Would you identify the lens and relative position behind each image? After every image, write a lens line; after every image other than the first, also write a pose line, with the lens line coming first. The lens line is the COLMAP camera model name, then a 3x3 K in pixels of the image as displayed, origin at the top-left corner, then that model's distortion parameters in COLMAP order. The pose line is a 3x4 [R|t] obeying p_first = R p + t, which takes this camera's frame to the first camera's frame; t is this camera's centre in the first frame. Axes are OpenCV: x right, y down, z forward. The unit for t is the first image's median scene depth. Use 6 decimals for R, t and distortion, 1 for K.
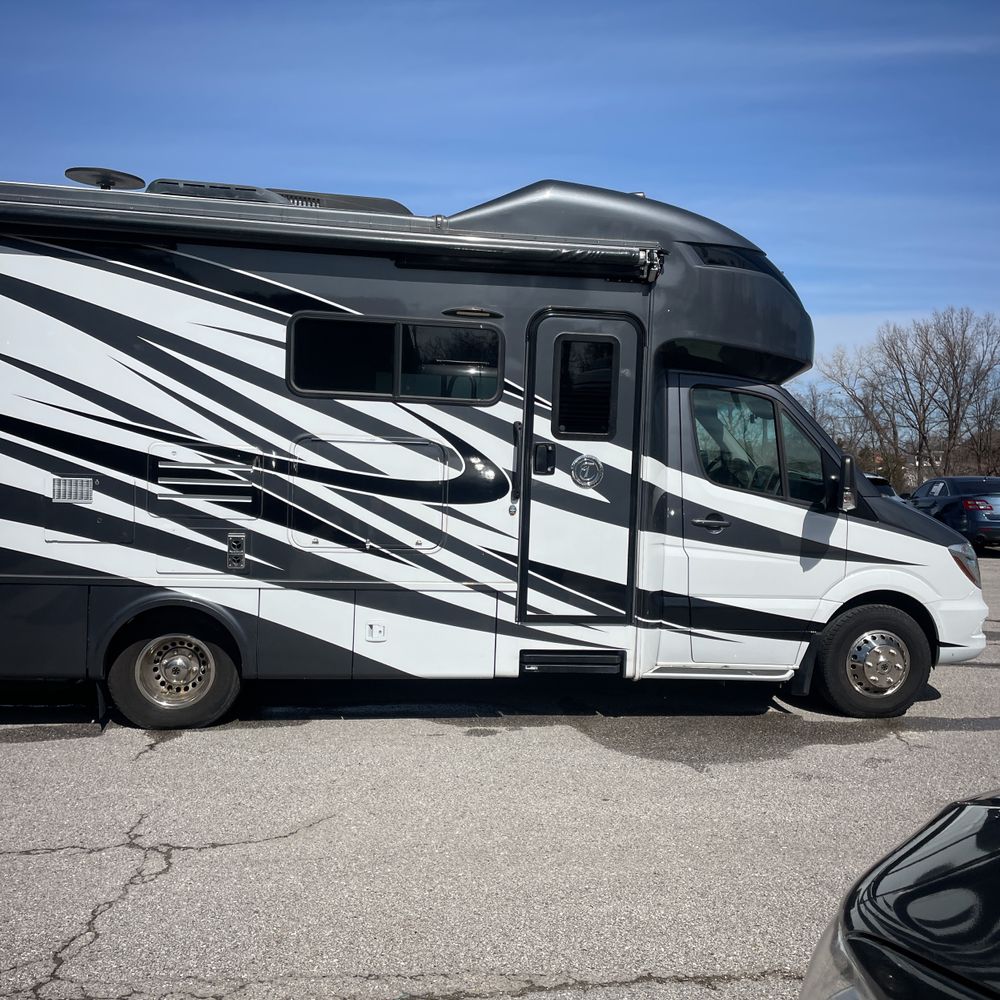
lens RADIAL K [[1018.7, 0, 505.5], [0, 1018.7, 488.0], [0, 0, 1]] dist [0.048363, 0.000000]
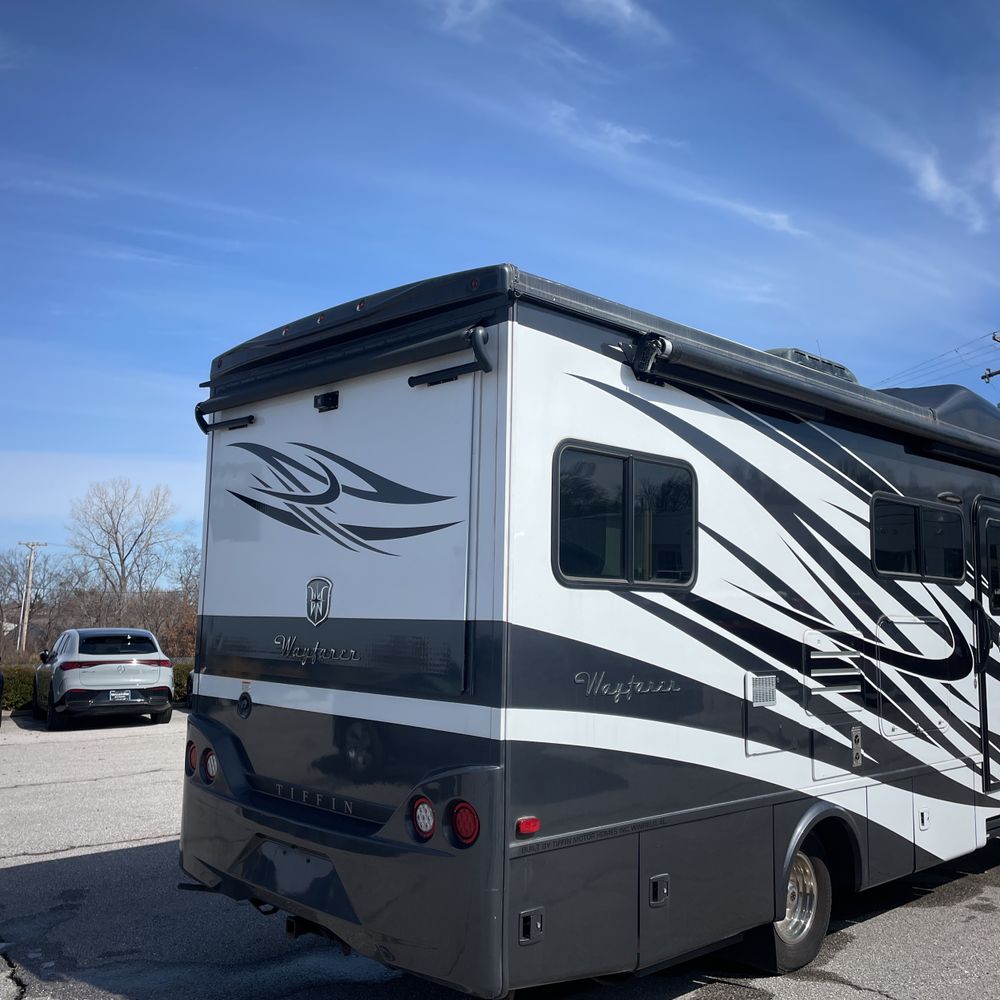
lens RADIAL K [[1018.7, 0, 502.6], [0, 1018.7, 485.6], [0, 0, 1]] dist [0.048363, 0.000000]
pose [[0.811426, 0.048829, 0.582412, -1.034629], [0.039743, 0.989588, -0.138336, -0.053509], [-0.583102, 0.135396, 0.801037, 0.400078]]
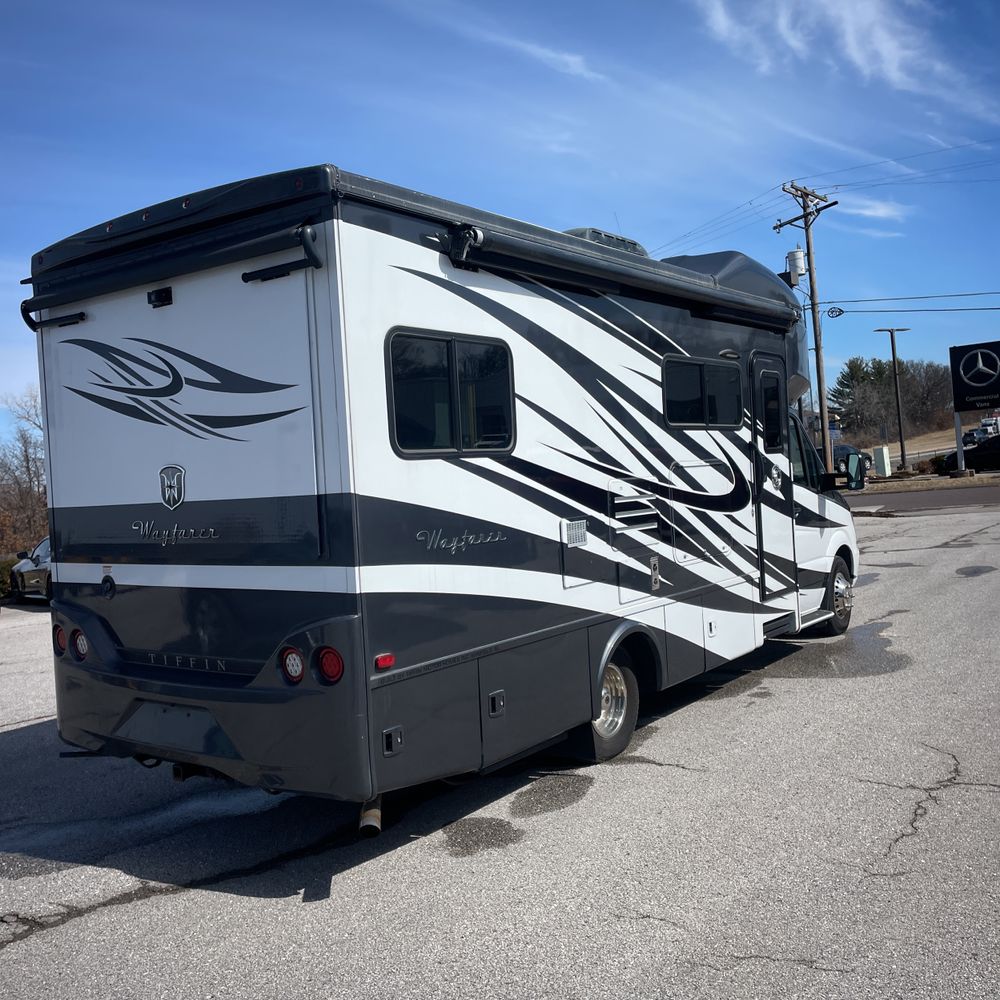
lens RADIAL K [[1018.7, 0, 497.7], [0, 1018.7, 493.7], [0, 0, 1]] dist [0.048363, 0.000000]
pose [[0.702248, -0.091624, 0.706012, -1.099407], [0.115256, 0.993234, 0.014257, -0.055310], [-0.702541, 0.071360, 0.708057, 0.332586]]
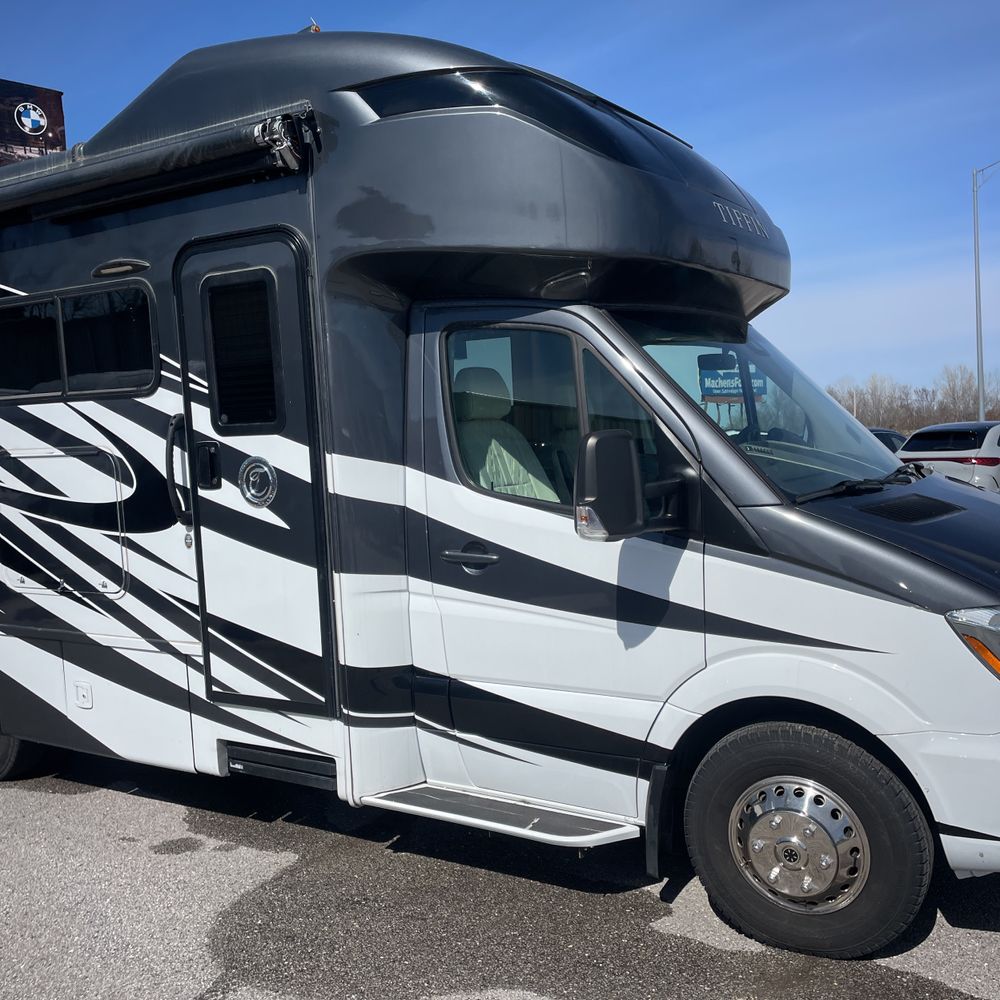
lens RADIAL K [[1018.7, 0, 514.9], [0, 1018.7, 502.7], [0, 0, 1]] dist [0.048363, 0.000000]
pose [[0.774171, -0.020968, -0.632629, 0.632912], [0.047141, 0.998586, 0.024591, -0.011253], [0.631218, -0.048860, 0.774065, 0.598704]]
